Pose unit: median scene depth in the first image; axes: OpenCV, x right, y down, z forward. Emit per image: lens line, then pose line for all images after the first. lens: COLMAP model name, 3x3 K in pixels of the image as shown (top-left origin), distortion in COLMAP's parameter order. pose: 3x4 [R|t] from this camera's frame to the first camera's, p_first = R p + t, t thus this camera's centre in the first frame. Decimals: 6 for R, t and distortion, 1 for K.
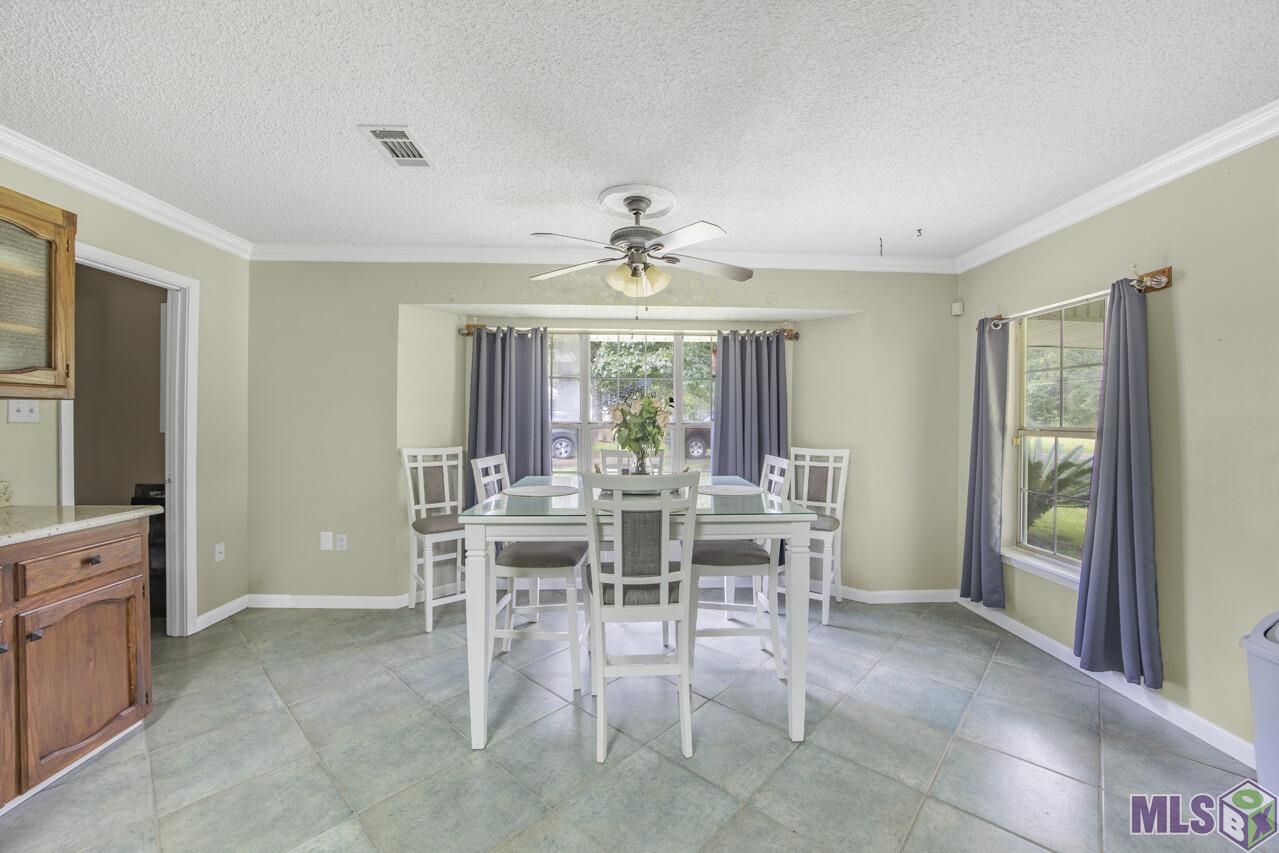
lens RADIAL K [[504.7, 0, 636.2], [0, 504.7, 427.9], [0, 0, 1]] dist [-0.027203, 0.000080]
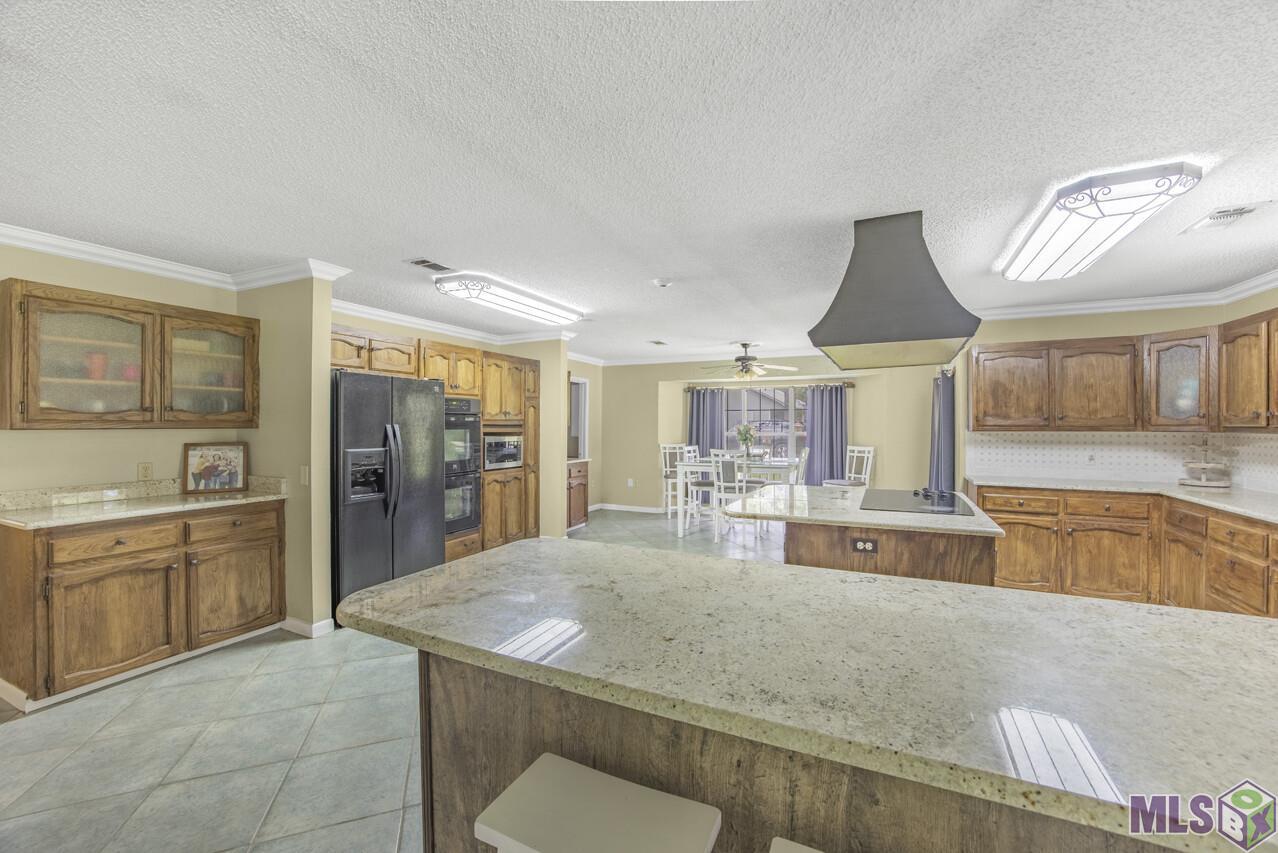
lens RADIAL K [[509.0, 0, 655.6], [0, 509.0, 427.3], [0, 0, 1]] dist [-0.071408, 0.024436]
pose [[0.900052, -0.003523, -0.435769, 0.554020], [-0.003465, 0.999878, -0.015241, 0.000167], [0.435769, 0.015228, 0.899930, -1.155300]]
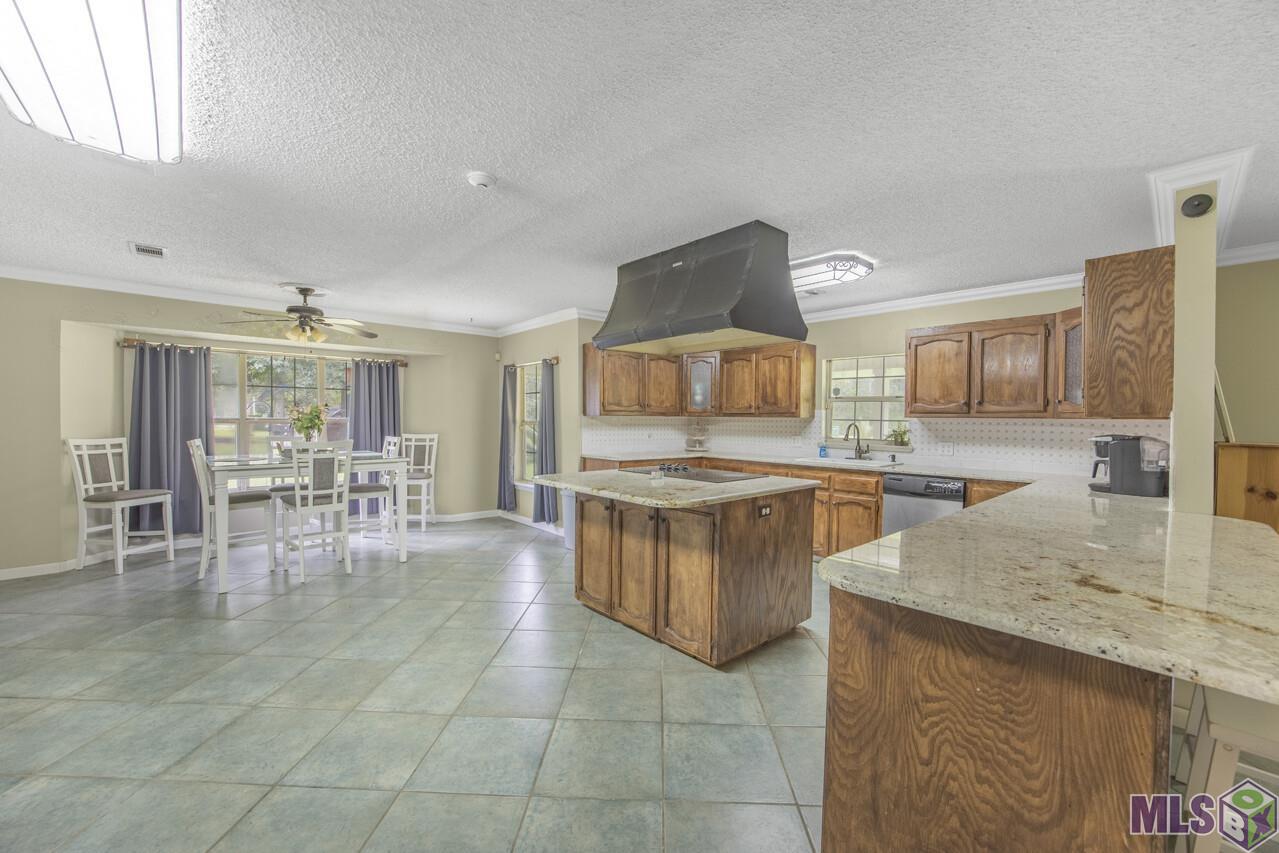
lens RADIAL K [[509.4, 0, 656.1], [0, 509.4, 427.3], [0, 0, 1]] dist [-0.071408, 0.024436]
pose [[0.736154, -0.009845, 0.676743, -0.209267], [0.007807, 0.999951, 0.006054, 0.016201], [-0.676769, 0.000827, 0.736195, -0.847685]]
